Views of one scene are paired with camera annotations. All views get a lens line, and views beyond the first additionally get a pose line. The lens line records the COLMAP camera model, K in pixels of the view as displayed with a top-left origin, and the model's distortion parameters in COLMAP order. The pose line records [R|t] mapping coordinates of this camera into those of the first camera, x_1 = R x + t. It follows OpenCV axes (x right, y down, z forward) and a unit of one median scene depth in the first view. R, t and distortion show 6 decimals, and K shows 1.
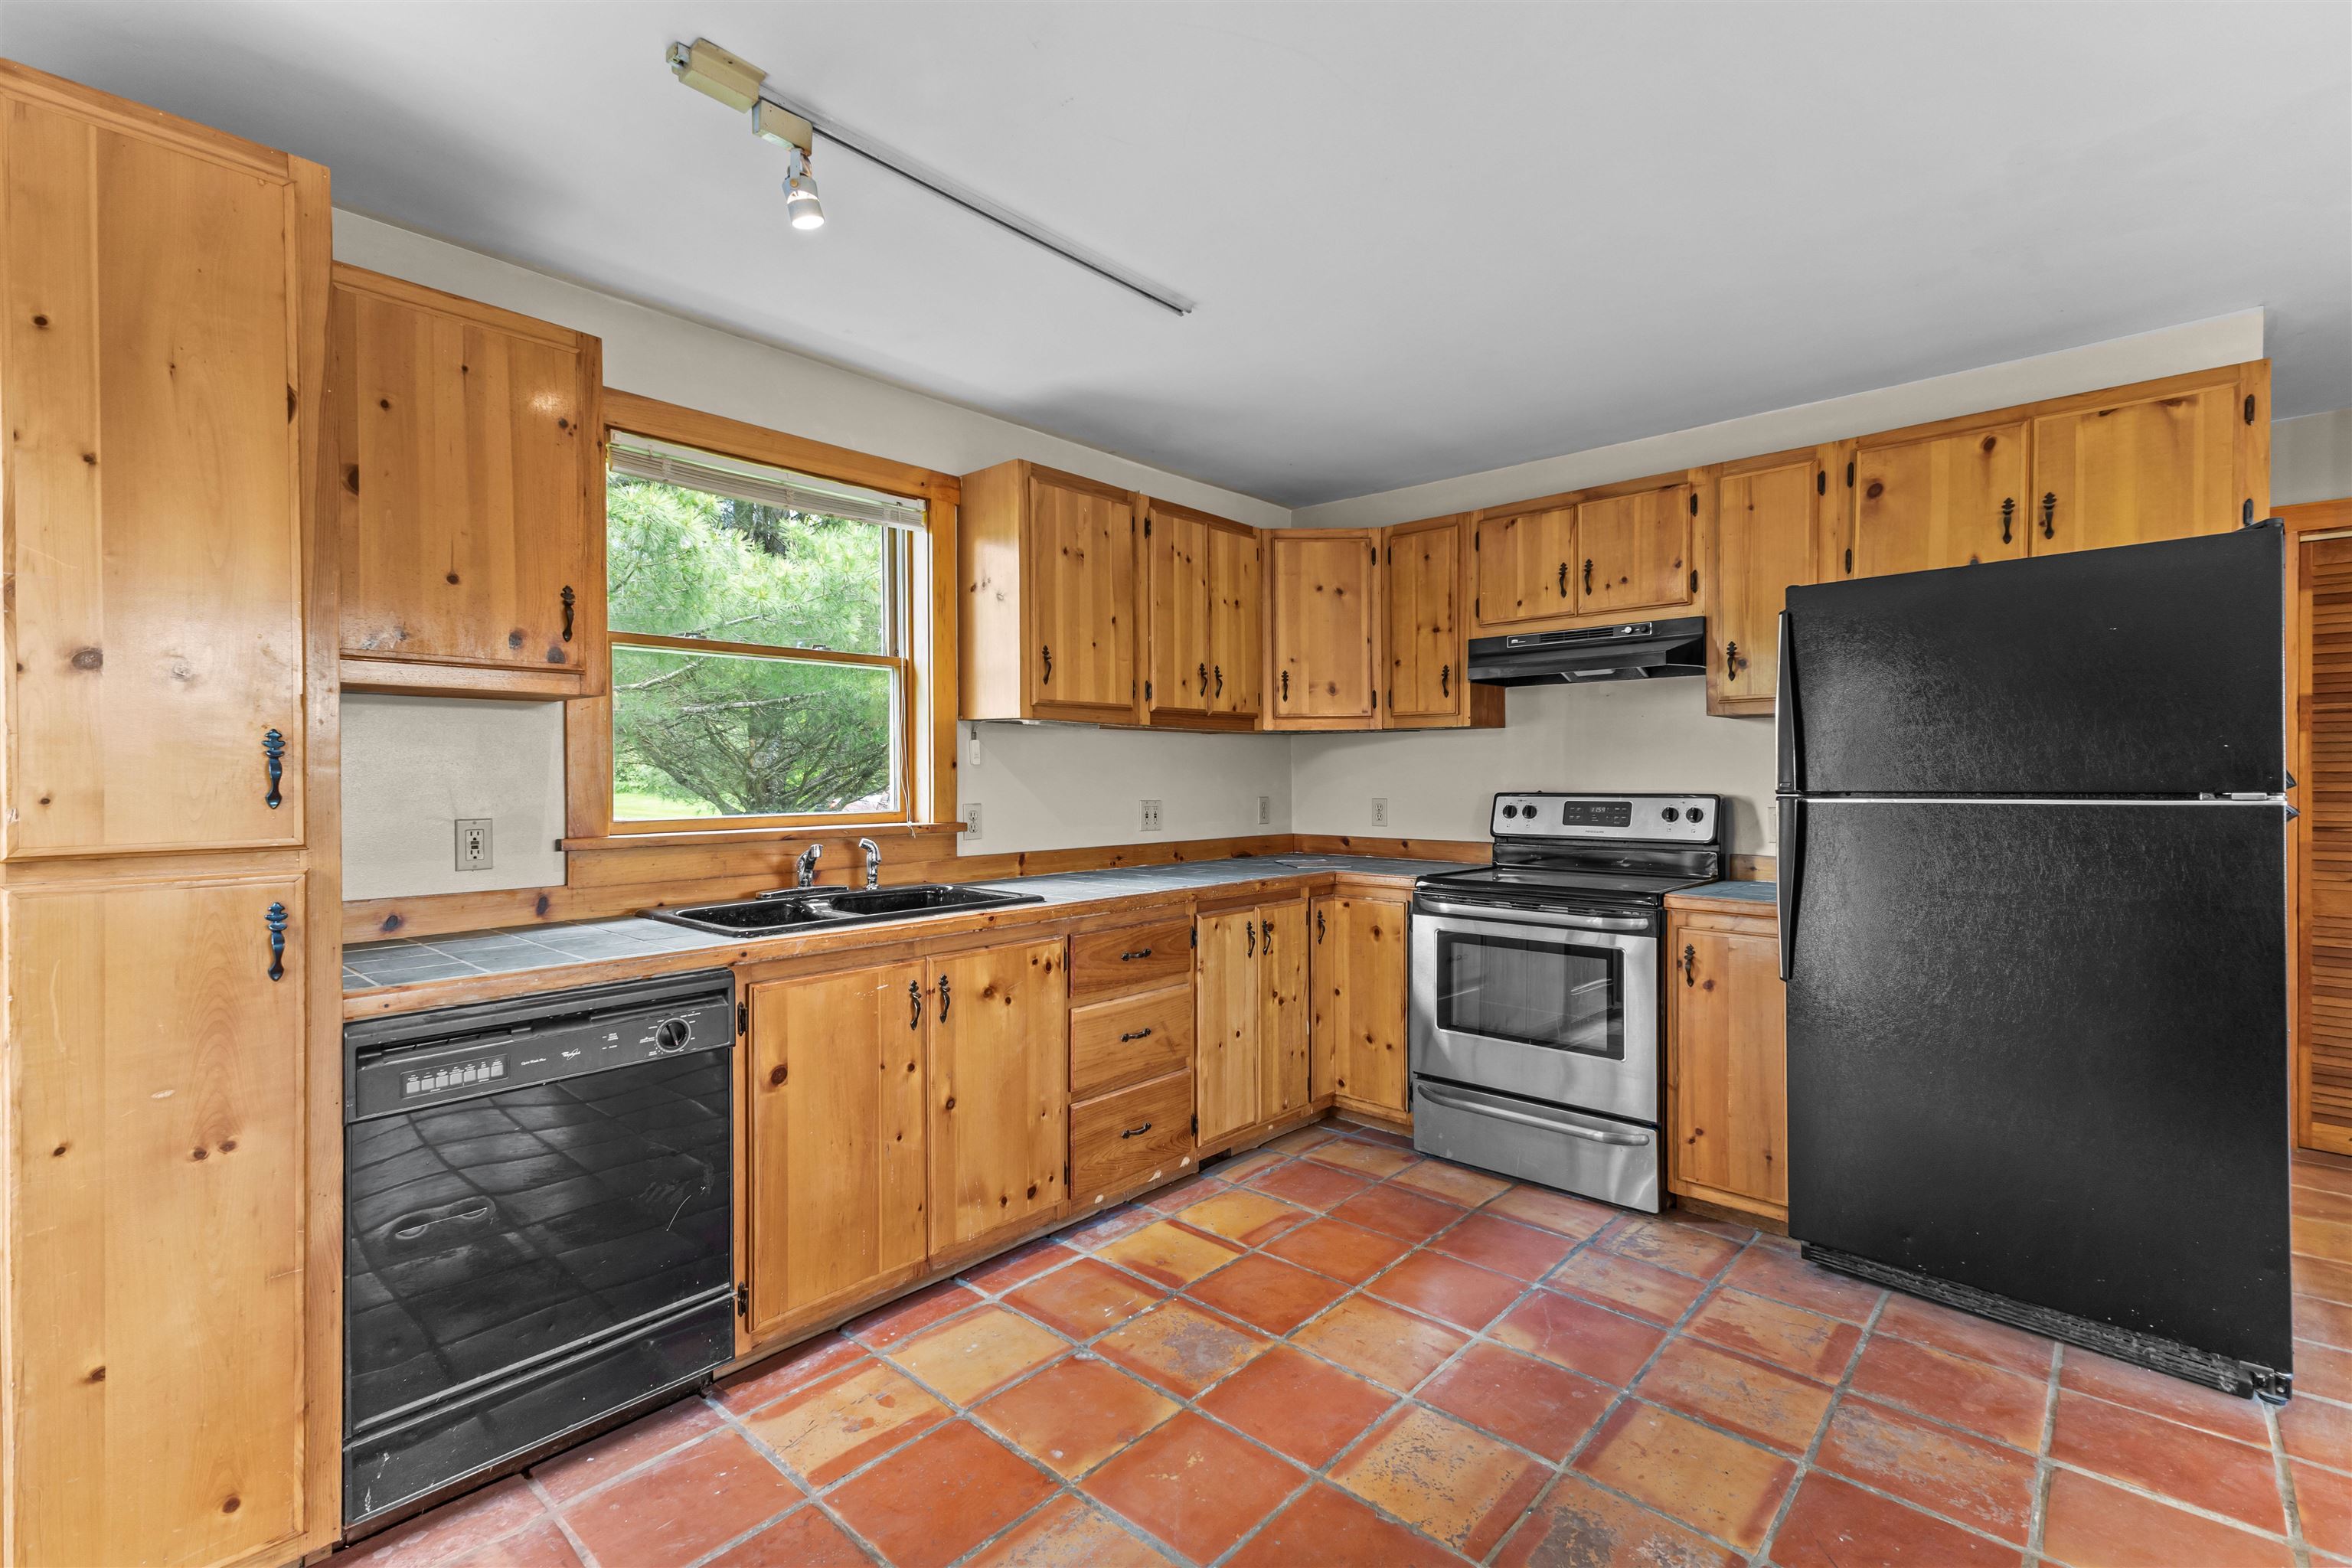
lens RADIAL K [[1057.2, 0, 1176.0], [0, 1057.2, 784.0], [0, 0, 1]] dist [0.021254, -0.000809]
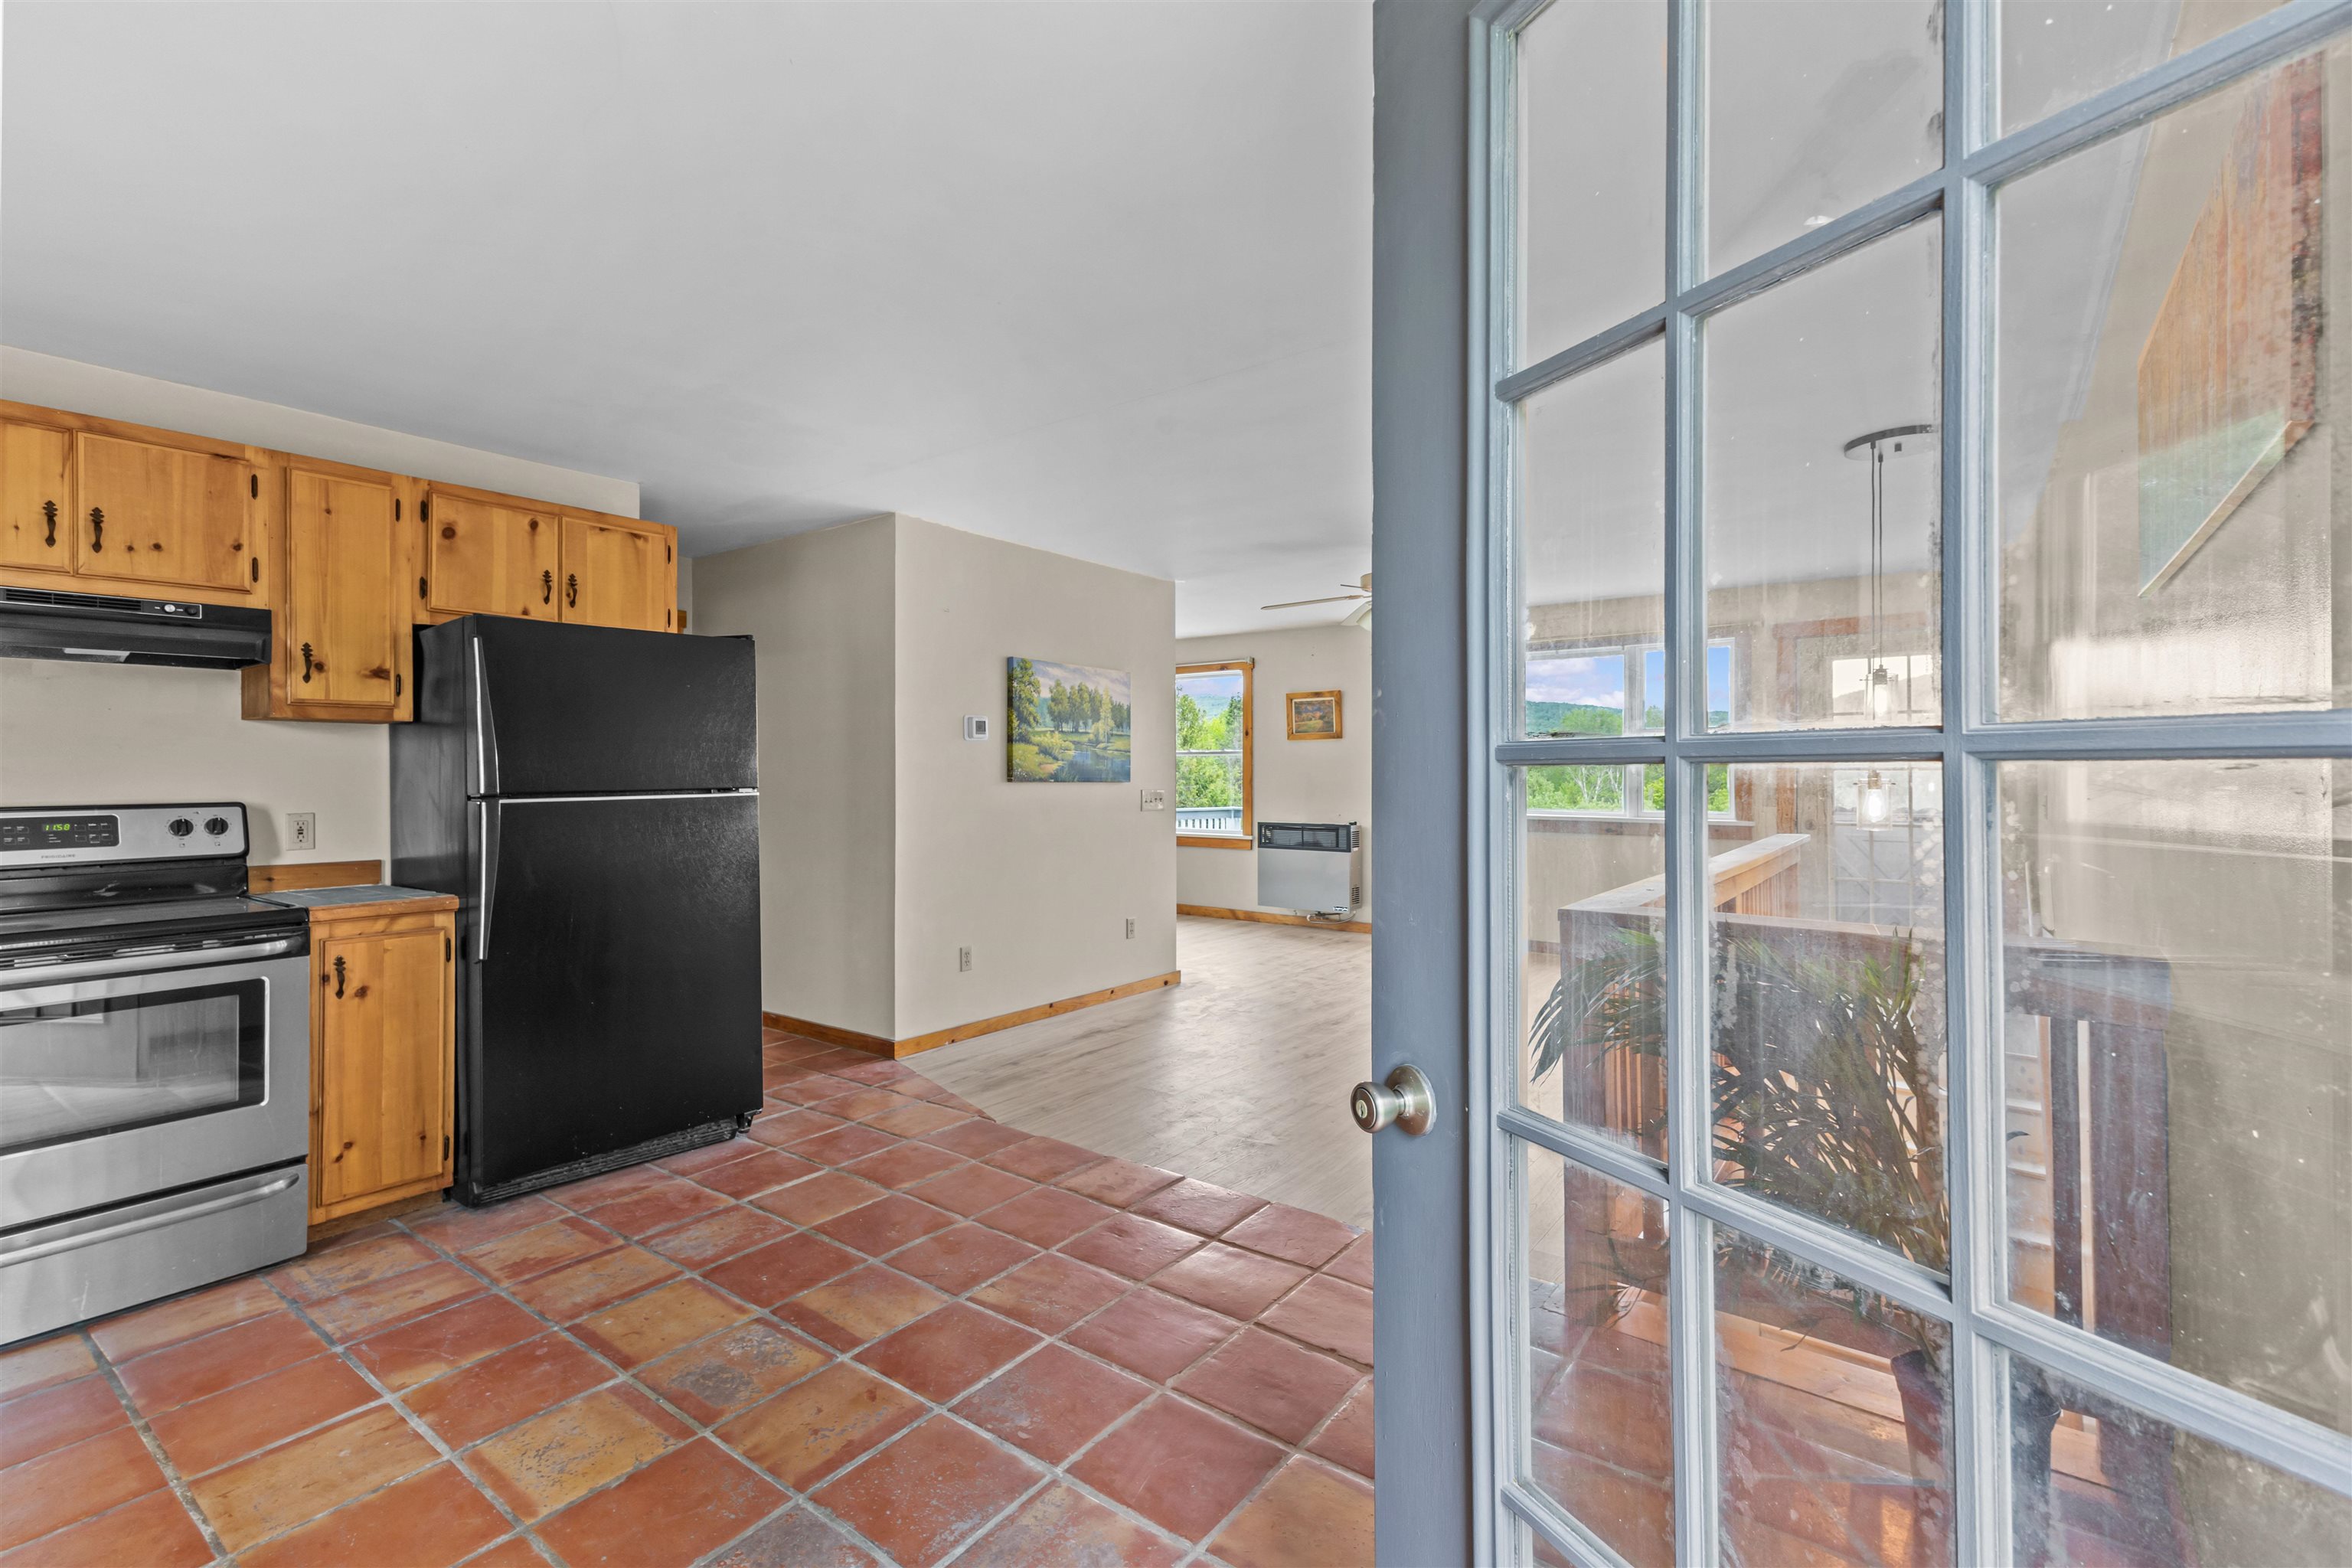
lens RADIAL K [[1057.2, 0, 1176.0], [0, 1057.2, 784.0], [0, 0, 1]] dist [0.021254, -0.000809]
pose [[-0.105604, -0.009736, 0.994361, -0.596550], [0.012010, 0.999867, 0.011065, -0.008010], [-0.994336, 0.013111, -0.105473, 0.358953]]
